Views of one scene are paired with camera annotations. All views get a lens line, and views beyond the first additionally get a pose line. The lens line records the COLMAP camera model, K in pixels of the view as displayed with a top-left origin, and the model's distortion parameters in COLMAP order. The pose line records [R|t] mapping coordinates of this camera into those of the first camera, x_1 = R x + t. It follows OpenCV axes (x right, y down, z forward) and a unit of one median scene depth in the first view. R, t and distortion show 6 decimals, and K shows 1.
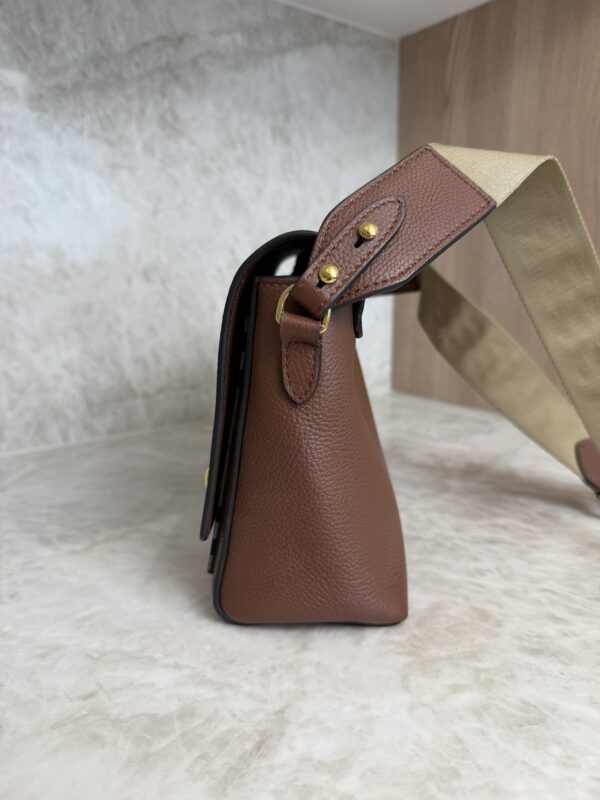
lens RADIAL K [[589.0, 0, 298.9], [0, 589.0, 398.9], [0, 0, 1]] dist [-0.032479, 0.004278]
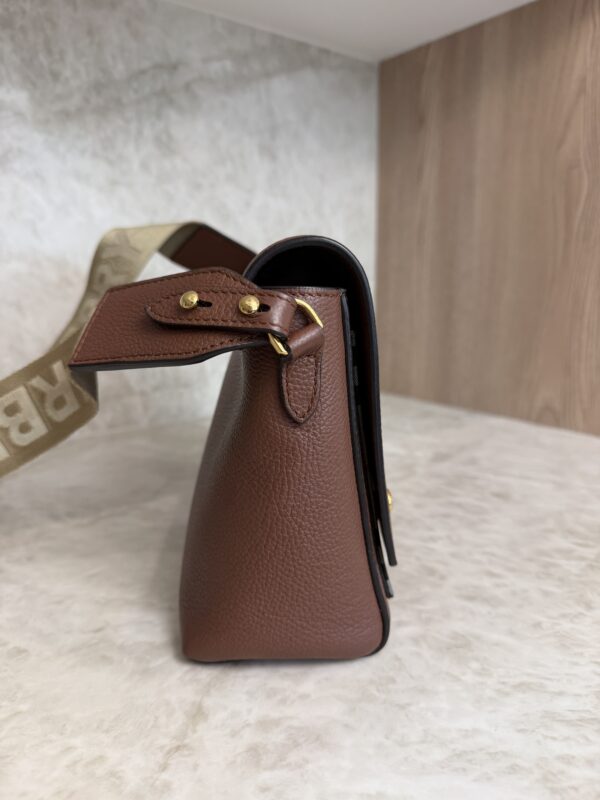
lens RADIAL K [[589.7, 0, 299.3], [0, 589.7, 400.3], [0, 0, 1]] dist [-0.038989, 0.005982]
pose [[0.999953, -0.001548, 0.009542, 0.020513], [0.001604, 0.999981, -0.005872, 0.015999], [-0.009533, 0.005887, 0.999937, -0.096896]]
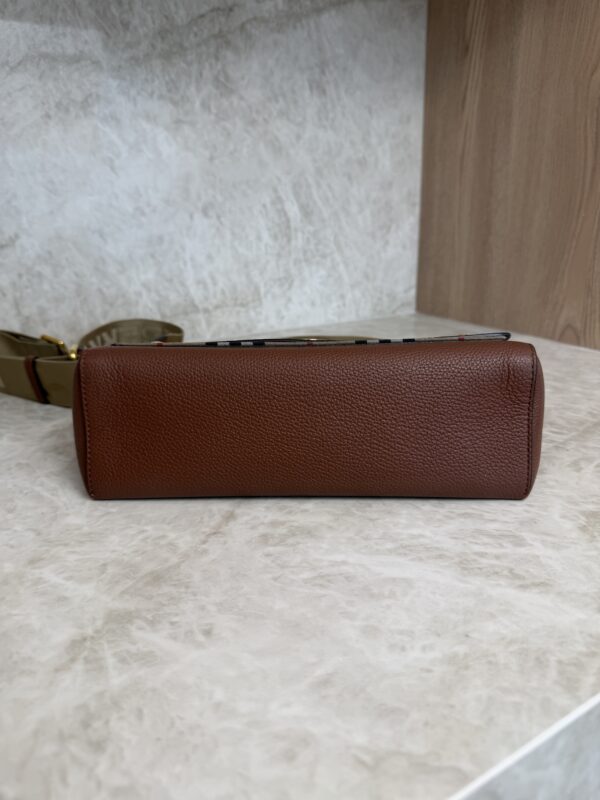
lens RADIAL K [[576.0, 0, 303.2], [0, 576.0, 396.0], [0, 0, 1]] dist [-0.017628, -0.005077]
pose [[0.994687, 0.020590, -0.100864, 0.084943], [-0.009536, 0.994010, 0.108874, 0.046613], [0.102502, -0.107334, 0.988925, -0.245852]]
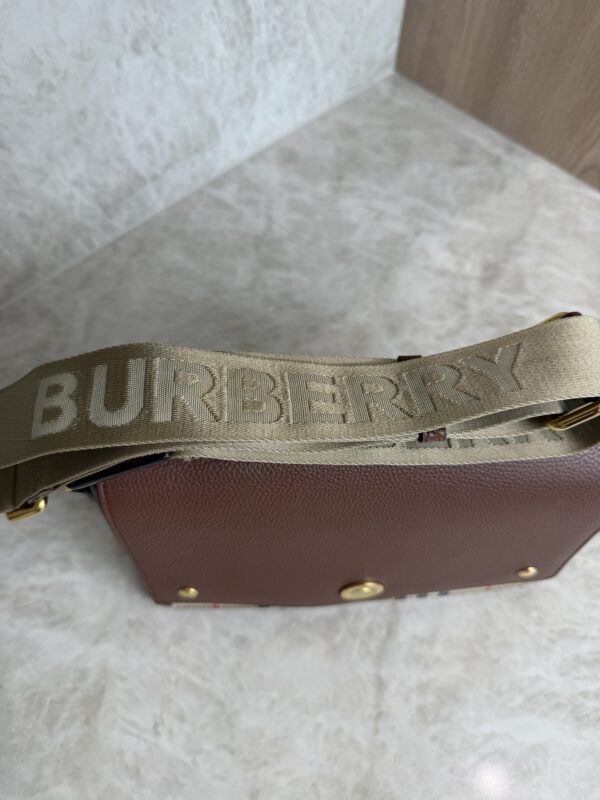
lens RADIAL K [[593.1, 0, 296.9], [0, 593.1, 389.8], [0, 0, 1]] dist [-0.039629, 0.007814]
pose [[0.990861, -0.096922, 0.093812, -0.180479], [-0.003333, 0.677677, 0.735352, -0.524007], [-0.134846, -0.728945, 0.671160, 0.119724]]
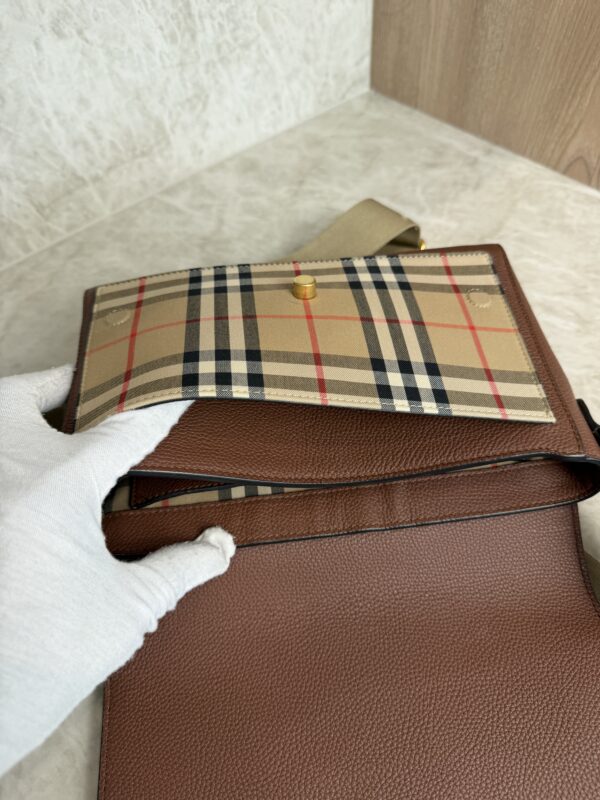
lens RADIAL K [[586.3, 0, 302.8], [0, 586.3, 397.3], [0, 0, 1]] dist [-0.035050, 0.002282]
pose [[0.994771, -0.095554, 0.036069, -0.018483], [0.050340, 0.765983, 0.640887, -0.337126], [-0.088868, -0.635720, 0.766787, 0.112892]]
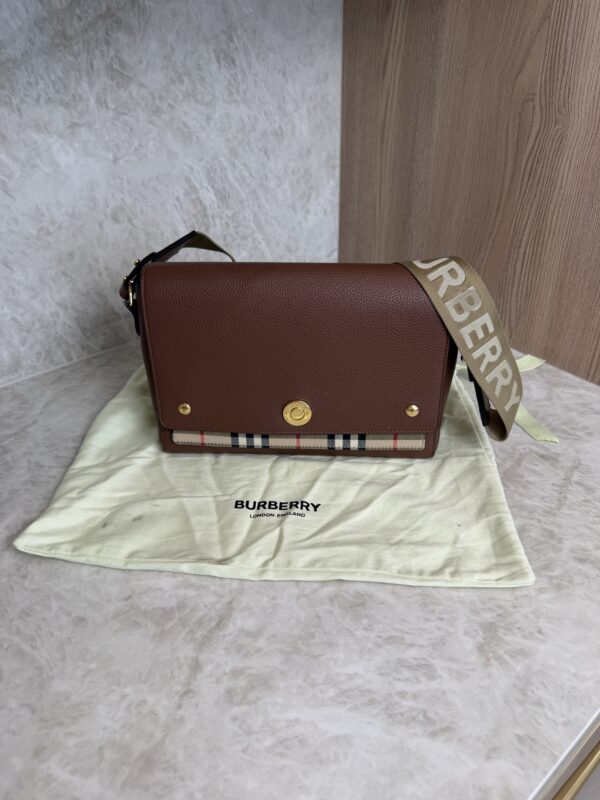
lens RADIAL K [[573.0, 0, 299.6], [0, 573.0, 394.8], [0, 0, 1]] dist [-0.017738, 0.002539]
pose [[0.999187, -0.029512, 0.027460, 0.068771], [0.017137, 0.927554, 0.373296, -0.330802], [-0.036487, -0.372522, 0.927306, -0.207462]]
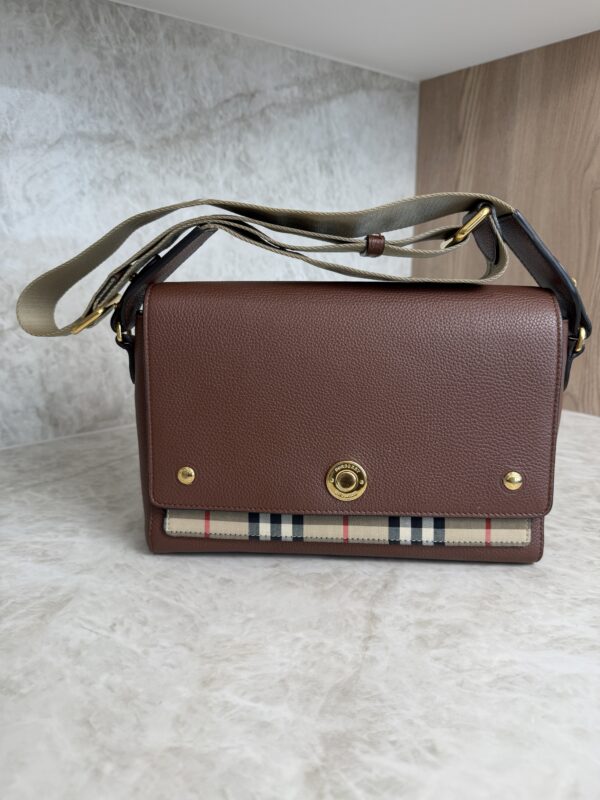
lens RADIAL K [[576.5, 0, 299.8], [0, 576.5, 399.1], [0, 0, 1]] dist [-0.022110, 0.003601]
pose [[0.999730, 0.000048, 0.023241, -0.139641], [-0.000922, 0.999293, 0.037576, -0.014255], [-0.023223, -0.037587, 0.999023, -0.270028]]
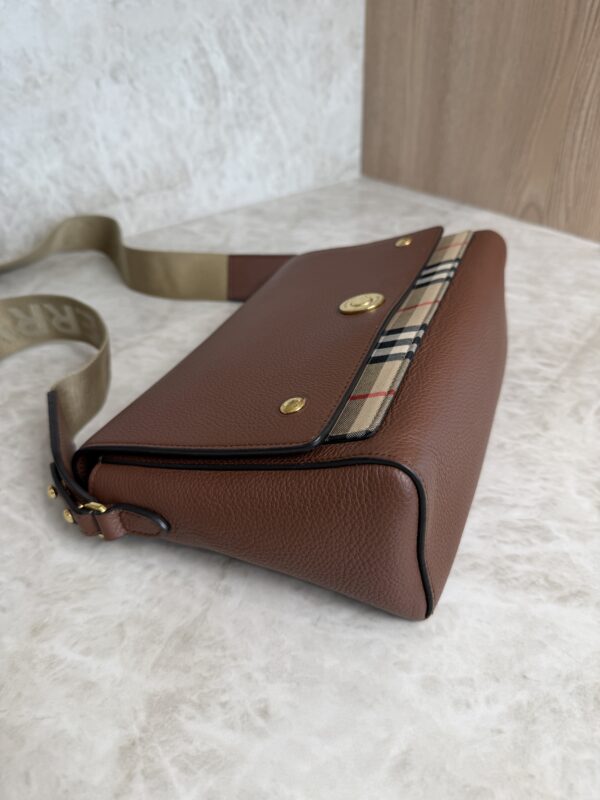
lens RADIAL K [[586.7, 0, 298.8], [0, 586.7, 390.5], [0, 0, 1]] dist [-0.045923, 0.015468]
pose [[0.998333, -0.041984, 0.039595, -0.009392], [0.023476, 0.922223, 0.385946, -0.097649], [-0.052719, -0.384373, 0.921671, -0.136044]]
